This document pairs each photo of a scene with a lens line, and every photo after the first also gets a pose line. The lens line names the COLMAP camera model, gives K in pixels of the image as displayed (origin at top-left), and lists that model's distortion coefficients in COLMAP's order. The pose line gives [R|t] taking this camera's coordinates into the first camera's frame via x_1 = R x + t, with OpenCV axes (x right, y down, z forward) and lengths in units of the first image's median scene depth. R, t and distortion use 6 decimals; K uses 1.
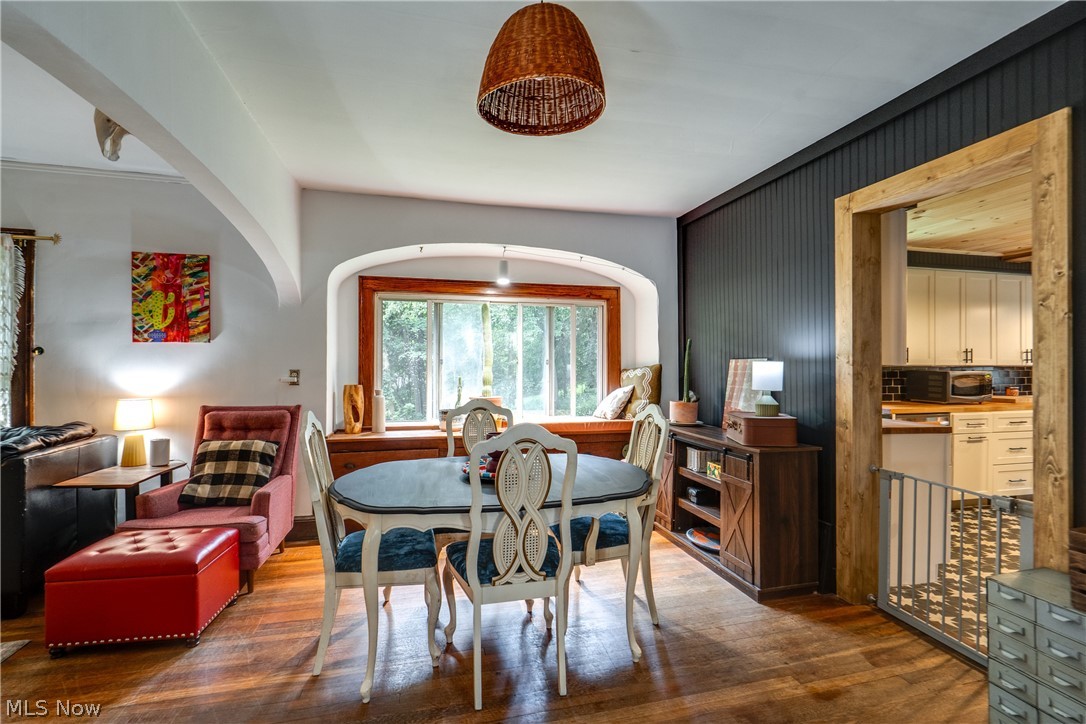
lens RADIAL K [[502.6, 0, 540.5], [0, 502.6, 365.2], [0, 0, 1]] dist [0.002403, 0.001314]
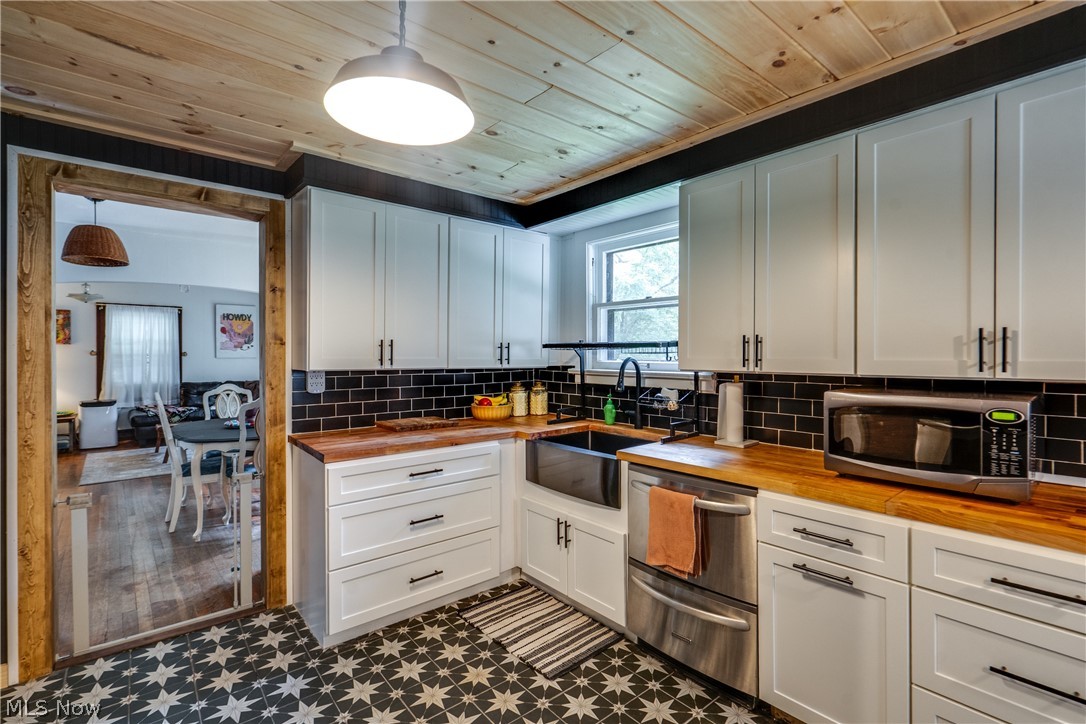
lens RADIAL K [[502.6, 0, 545.8], [0, 502.6, 357.9], [0, 0, 1]] dist [0.002403, 0.001314]
pose [[0.439005, 0.002431, -0.898482, 1.434510], [0.003643, 0.999983, 0.004485, -0.021898], [0.898477, -0.005242, 0.438988, 0.848394]]
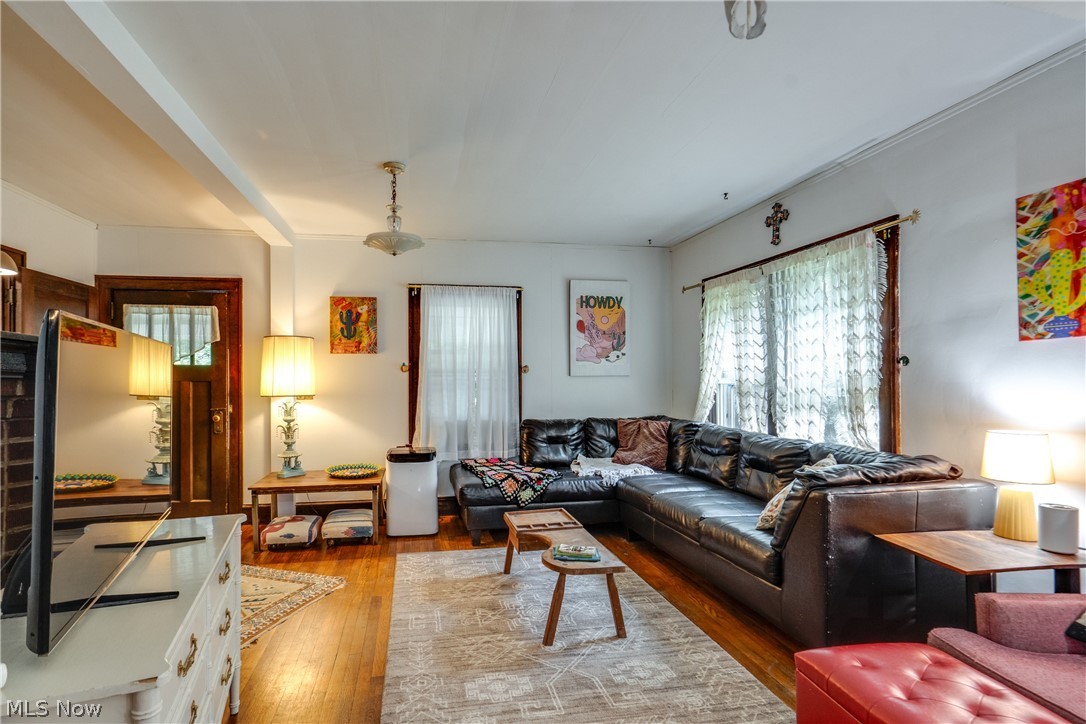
lens RADIAL K [[502.6, 0, 508.8], [0, 502.6, 382.9], [0, 0, 1]] dist [0.002403, 0.001314]
pose [[-0.070936, 0.000856, -0.997481, -0.129687], [0.008675, 0.999962, 0.000241, 0.000985], [0.997443, -0.008636, -0.070941, 0.400462]]
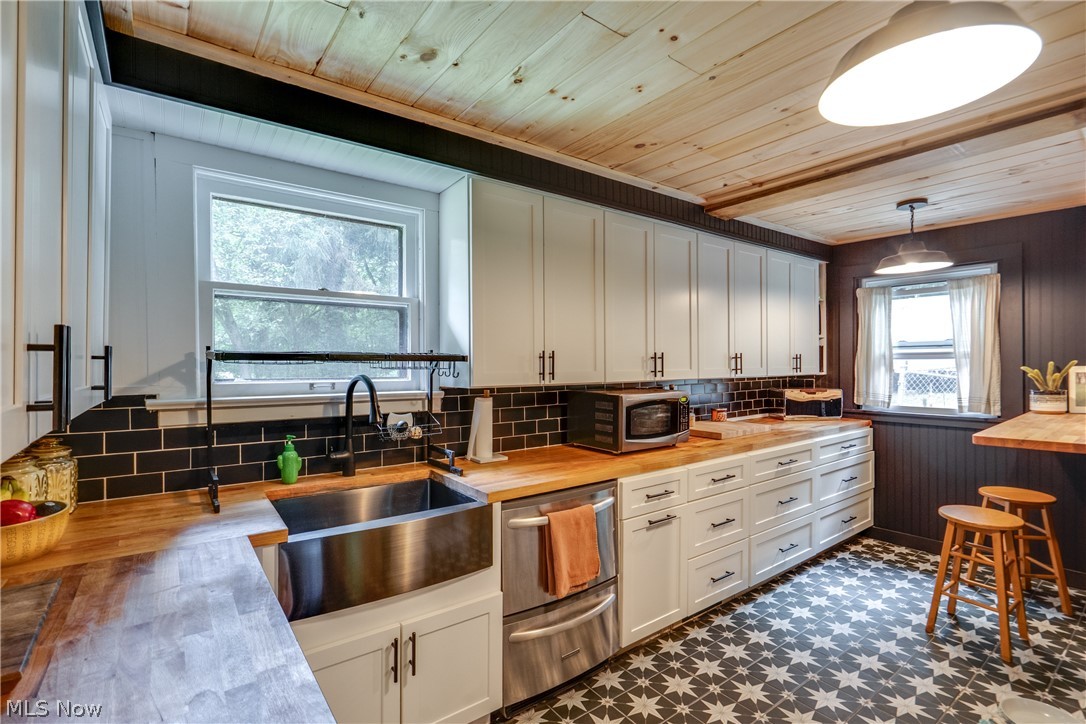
lens RADIAL K [[502.6, 0, 552.9], [0, 502.6, 364.5], [0, 0, 1]] dist [0.002403, 0.001314]
pose [[0.921654, -0.008335, 0.387923, 0.716941], [0.009136, 0.999958, -0.000220, -0.027691], [-0.387905, 0.003747, 0.921692, 0.714088]]
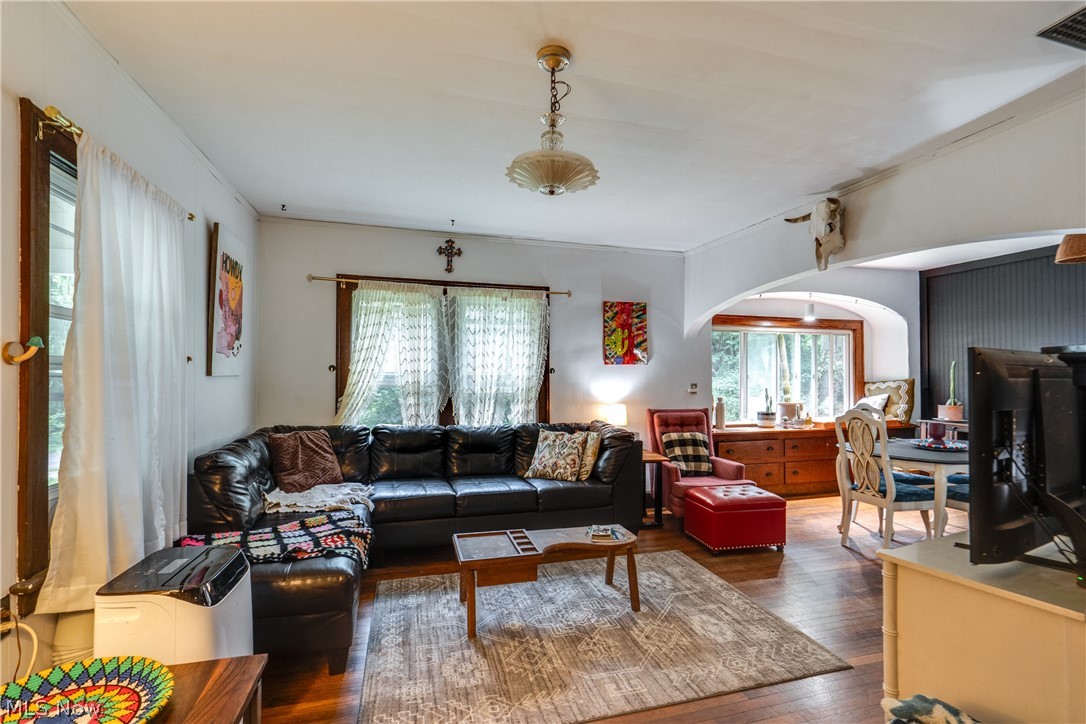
lens RADIAL K [[502.6, 0, 537.9], [0, 502.6, 373.2], [0, 0, 1]] dist [0.002403, 0.001314]
pose [[0.999633, -0.001392, 0.027053, -1.026188], [0.001512, 0.999989, -0.004429, -0.014508], [-0.027046, 0.004468, 0.999624, -0.421046]]
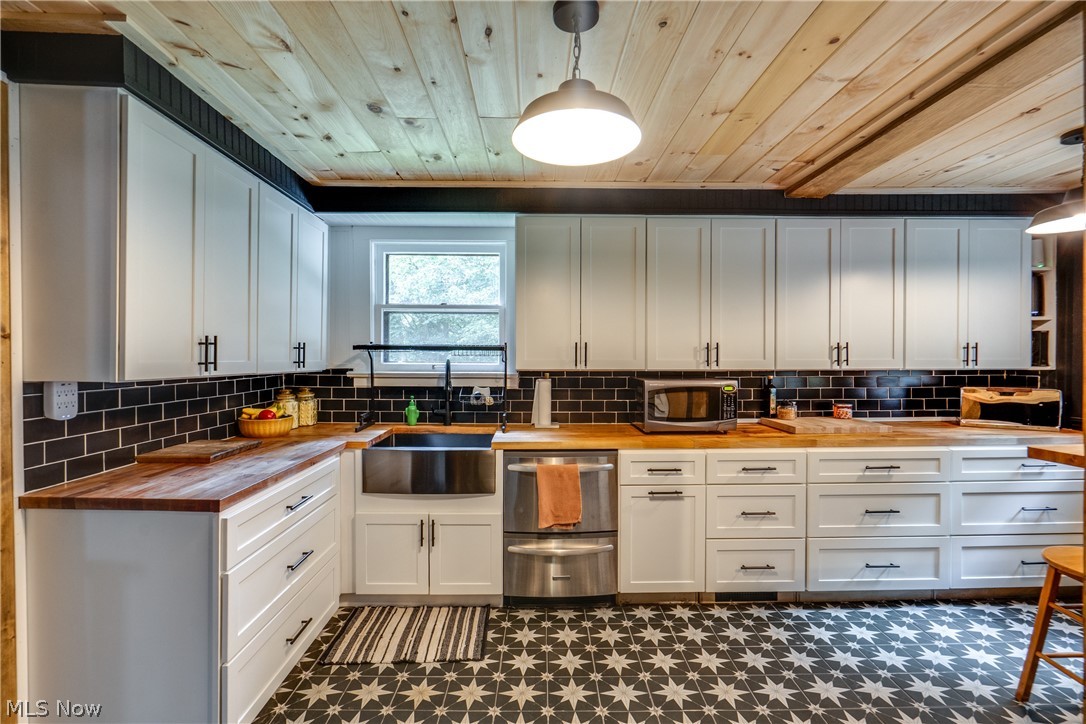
lens RADIAL K [[502.6, 0, 547.4], [0, 502.6, 360.5], [0, 0, 1]] dist [0.002403, 0.001314]
pose [[0.973978, -0.000523, -0.226641, 1.119988], [0.001992, 0.999978, 0.006252, -0.021781], [0.226633, -0.006541, 0.973958, 0.503308]]
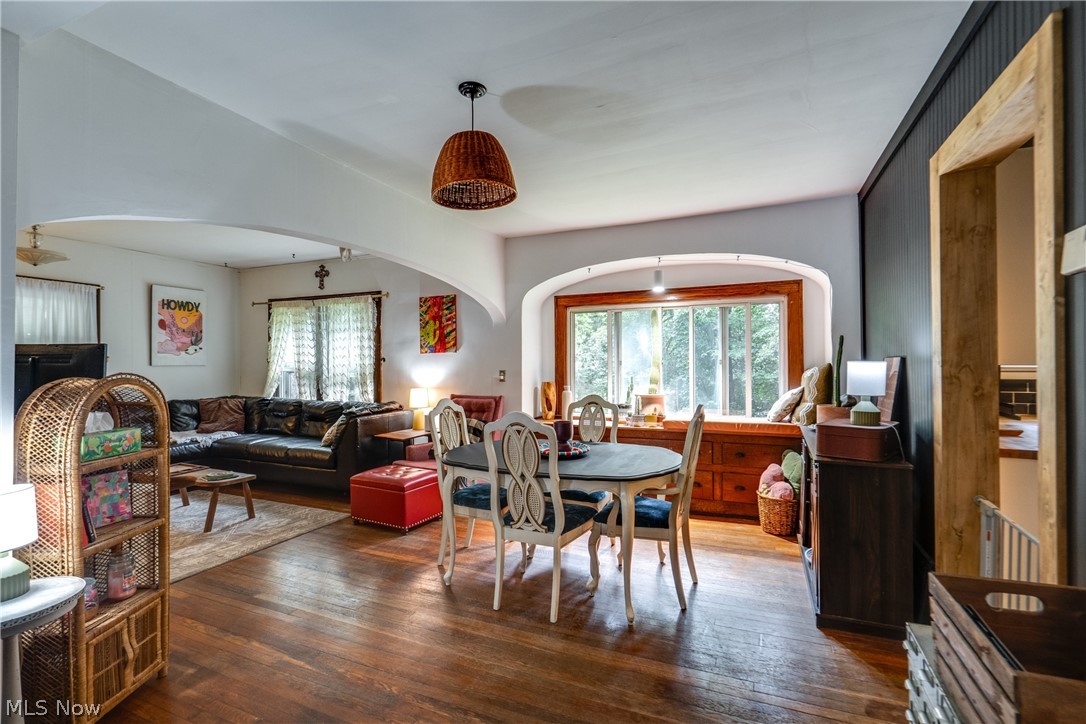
lens RADIAL K [[502.6, 0, 530.0], [0, 502.6, 361.9], [0, 0, 1]] dist [0.002403, 0.001314]
pose [[0.774612, -0.011229, -0.632337, 0.474711], [0.011415, 0.999928, -0.003774, -0.008831], [0.632333, -0.004295, 0.774684, -0.025500]]
